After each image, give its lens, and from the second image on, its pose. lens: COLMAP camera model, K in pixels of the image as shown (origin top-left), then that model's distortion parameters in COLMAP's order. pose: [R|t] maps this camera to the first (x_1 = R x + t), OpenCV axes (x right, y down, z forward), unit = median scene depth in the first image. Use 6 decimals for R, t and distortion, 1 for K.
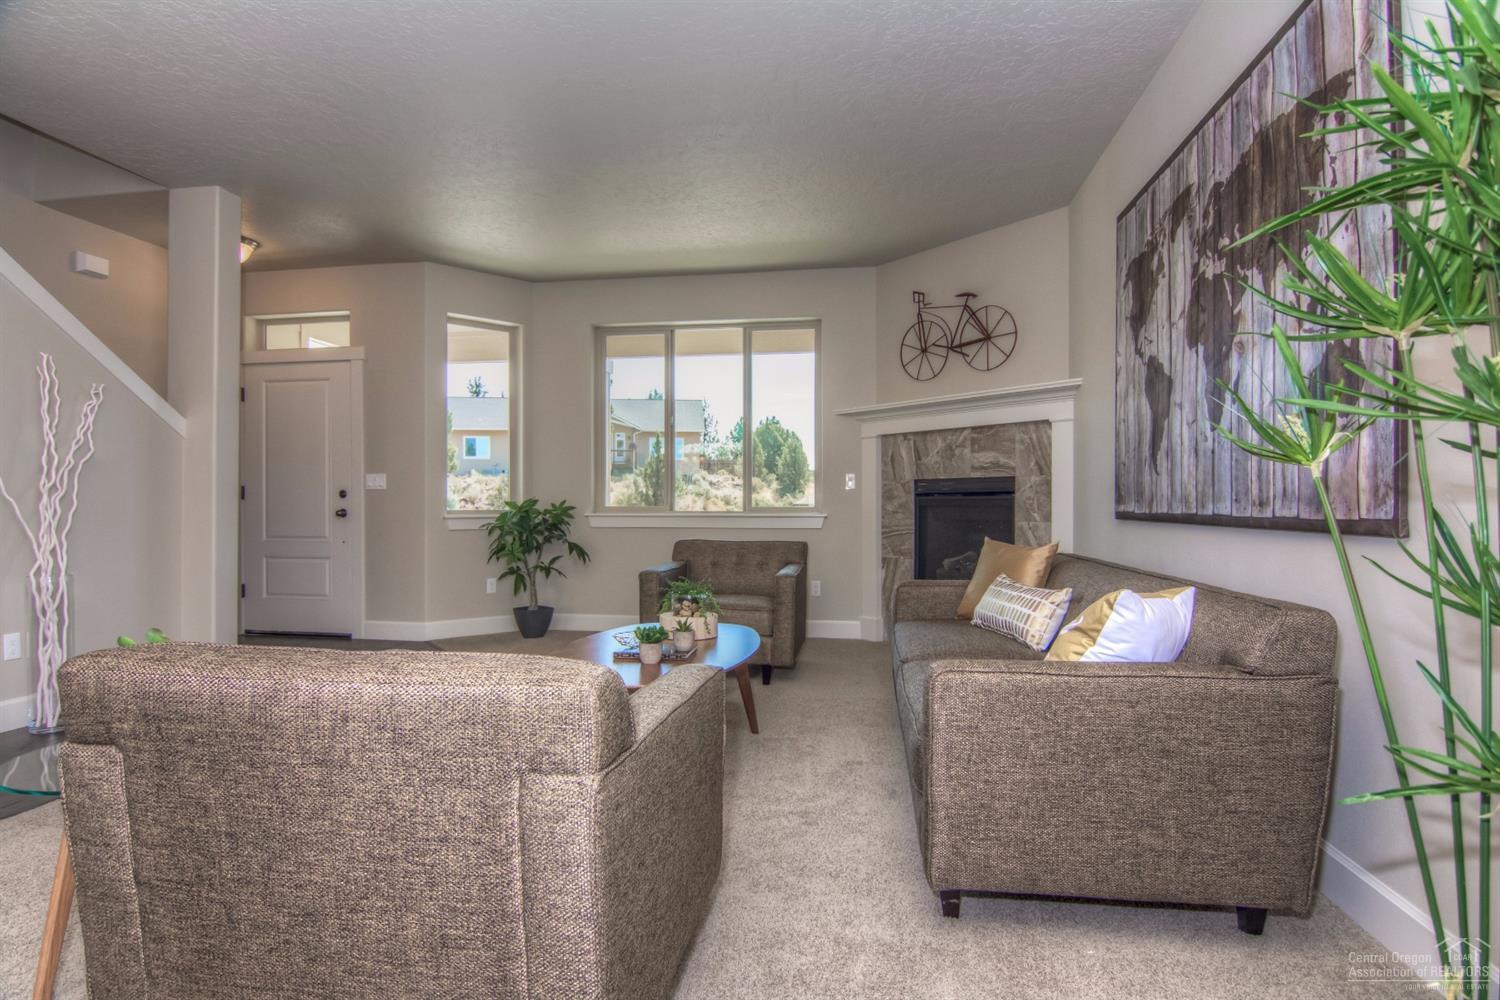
lens RADIAL K [[788.7, 0, 744.1], [0, 788.7, 505.8], [0, 0, 1]] dist [0.002645, -0.018273]
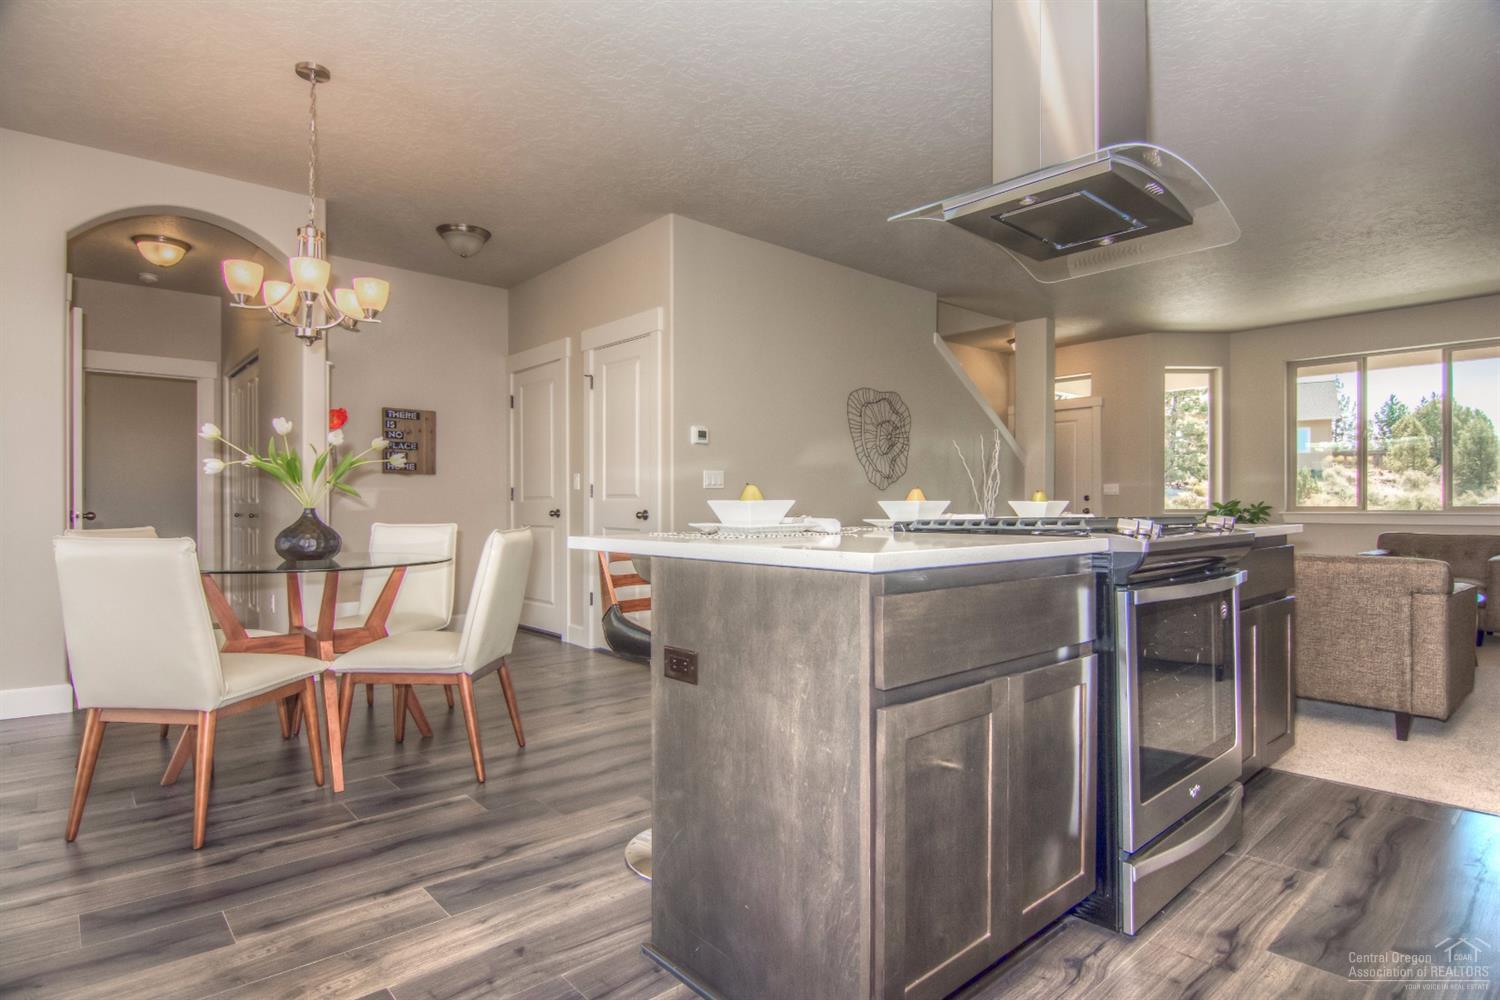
lens RADIAL K [[788.7, 0, 744.1], [0, 788.7, 505.8], [0, 0, 1]] dist [0.002645, -0.018273]
pose [[0.770564, -0.001869, -0.637360, -0.072132], [0.001172, 0.999998, -0.001516, 0.001293], [0.637362, 0.000421, 0.770564, -0.603458]]
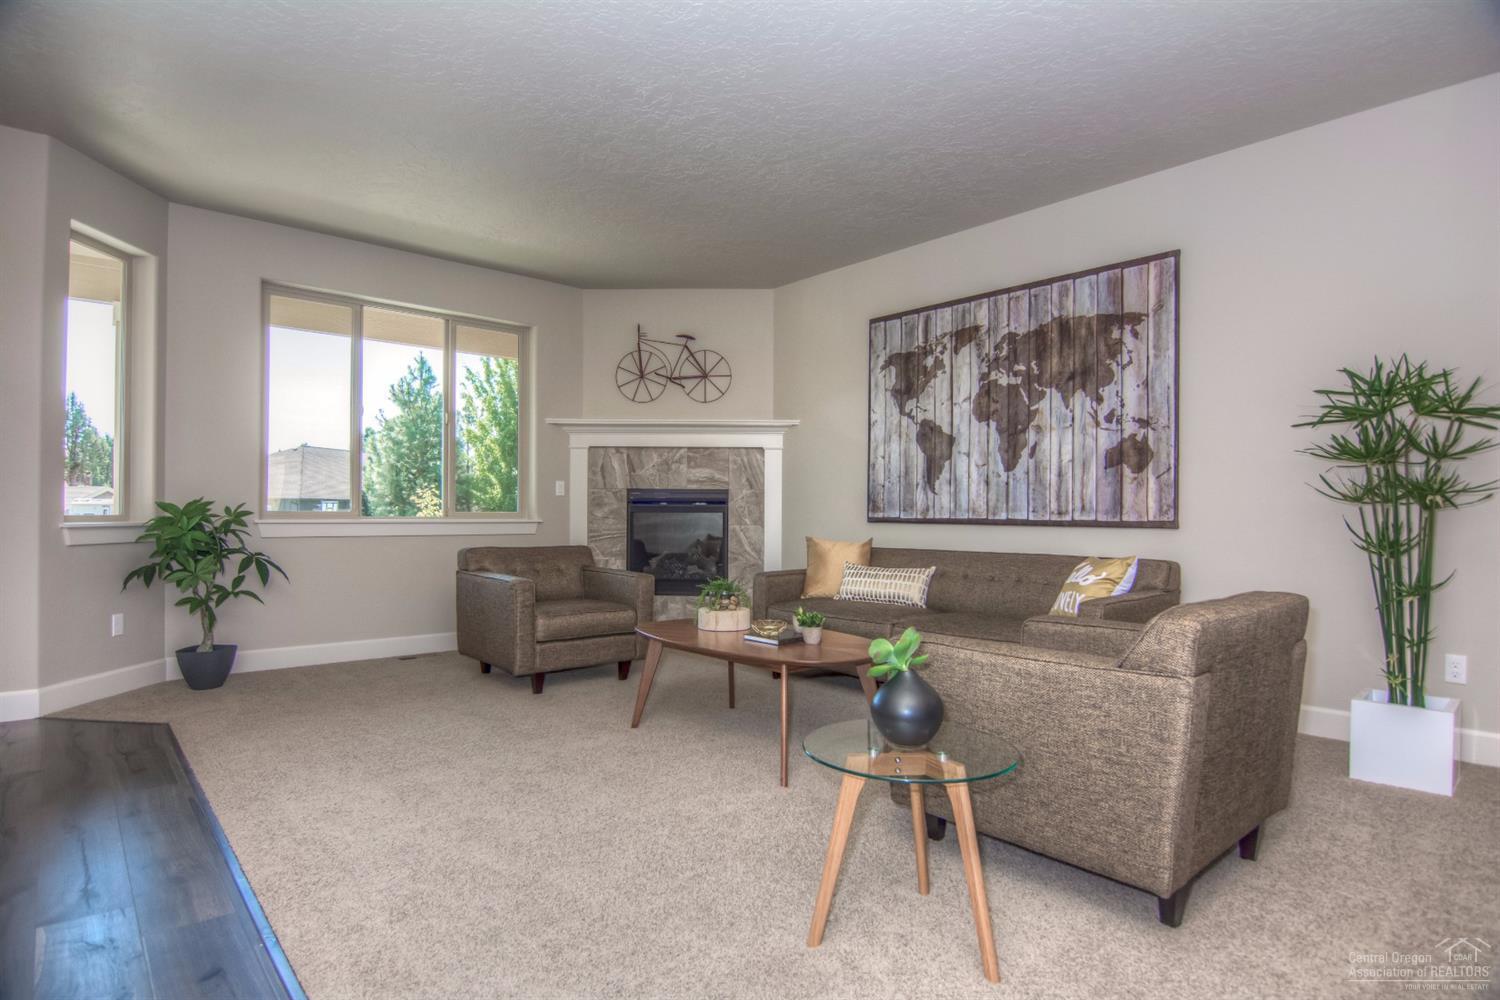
lens RADIAL K [[788.7, 0, 744.1], [0, 788.7, 505.8], [0, 0, 1]] dist [0.002645, -0.018273]
pose [[0.639377, 0.009961, 0.768829, -0.583023], [-0.005058, 0.999949, -0.008750, 0.000038], [-0.768877, 0.001706, 0.639394, 0.163728]]
